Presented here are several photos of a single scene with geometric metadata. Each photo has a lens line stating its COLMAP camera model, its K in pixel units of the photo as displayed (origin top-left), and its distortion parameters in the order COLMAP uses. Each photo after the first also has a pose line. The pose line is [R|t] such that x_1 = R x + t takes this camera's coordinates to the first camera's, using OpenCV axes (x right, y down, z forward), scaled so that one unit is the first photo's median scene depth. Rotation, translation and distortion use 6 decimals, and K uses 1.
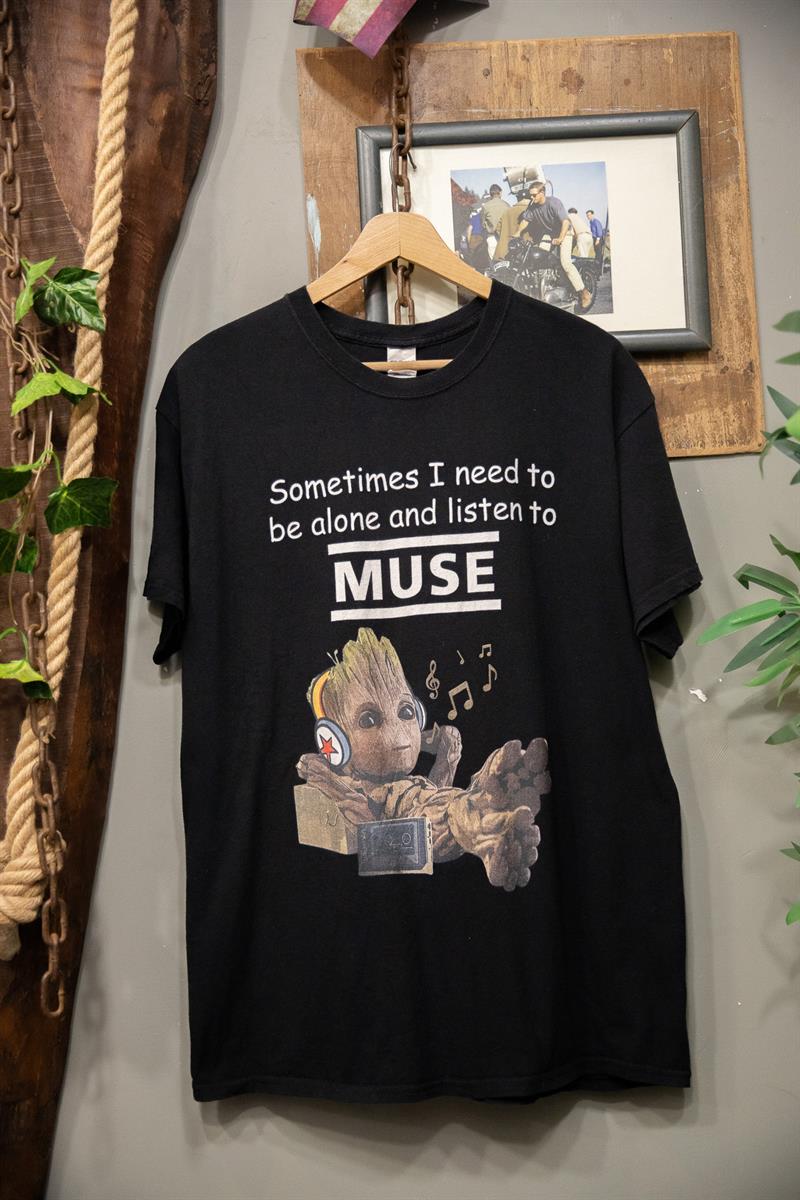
lens RADIAL K [[1463.4, 0, 398.6], [0, 1463.4, 612.2], [0, 0, 1]] dist [0.014091, 0.000000]
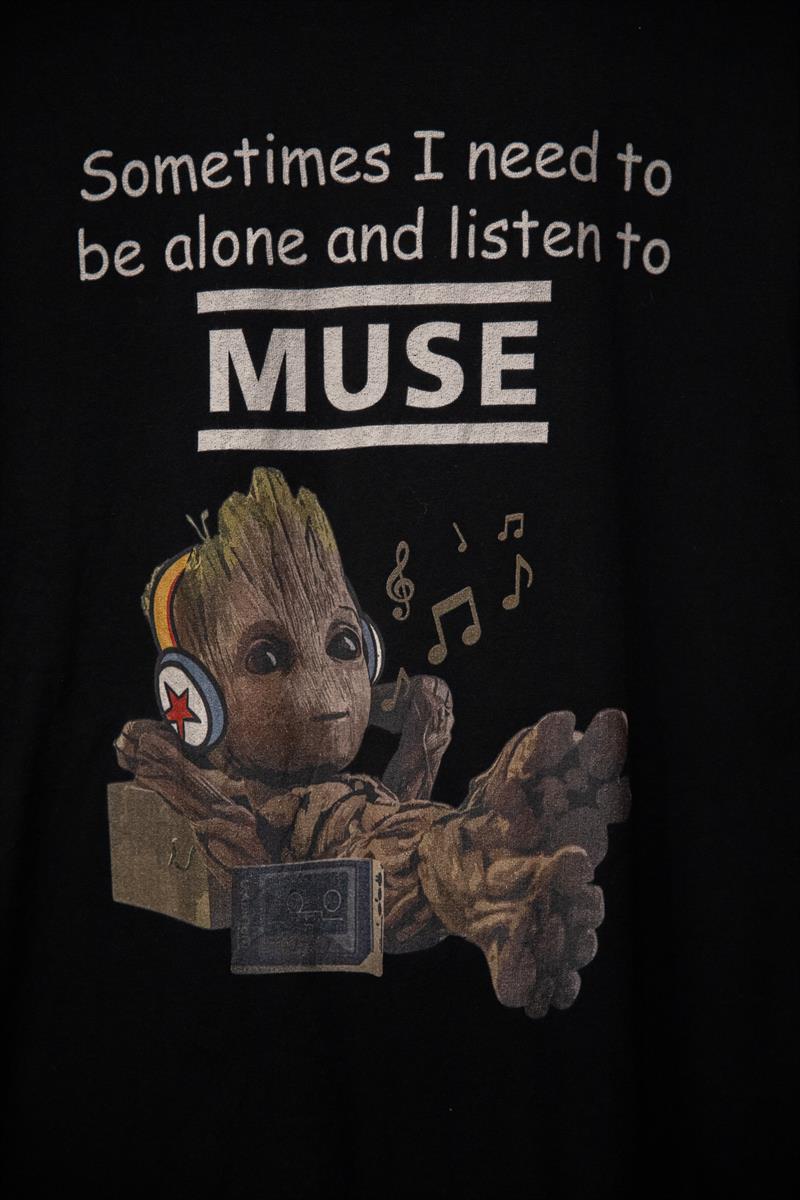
lens RADIAL K [[2217.2, 0, 398.8], [0, 2217.2, 610.6], [0, 0, 1]] dist [0.132806, 0.000000]
pose [[0.998691, 0.045317, 0.023732, 0.005535], [-0.046980, 0.996078, 0.074975, 0.000478], [-0.020241, -0.075991, 0.996903, 0.260287]]
